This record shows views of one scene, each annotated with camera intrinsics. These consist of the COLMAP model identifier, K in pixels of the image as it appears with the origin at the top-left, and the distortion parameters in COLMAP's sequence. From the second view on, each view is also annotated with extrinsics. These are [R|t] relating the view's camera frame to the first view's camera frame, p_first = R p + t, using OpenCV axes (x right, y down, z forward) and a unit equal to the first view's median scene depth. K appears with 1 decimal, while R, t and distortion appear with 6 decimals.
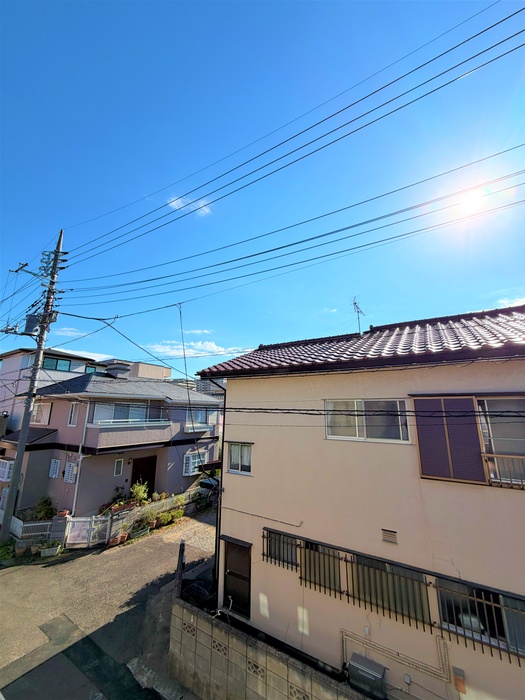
lens RADIAL K [[278.8, 0, 262.3], [0, 278.8, 347.4], [0, 0, 1]] dist [0.000555, 0.000240]
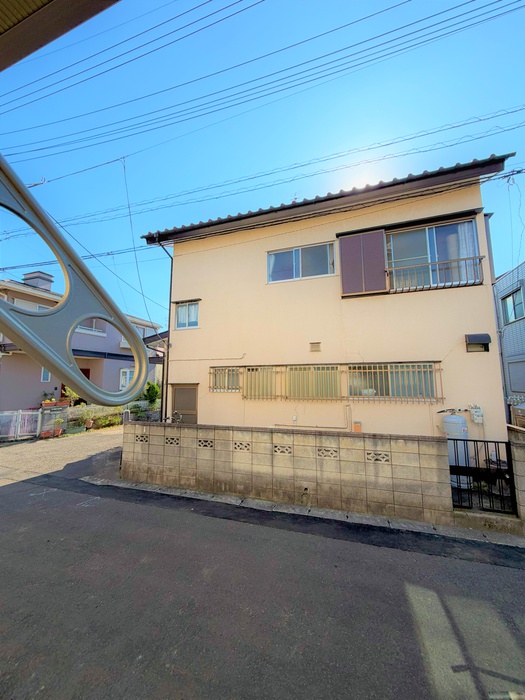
lens RADIAL K [[278.8, 0, 262.3], [0, 278.8, 347.4], [0, 0, 1]] dist [0.000555, 0.000240]
pose [[0.973819, 0.015397, 0.226801, -0.046960], [-0.038350, 0.994531, 0.097145, 0.461248], [-0.224065, -0.103300, 0.969084, -0.124711]]
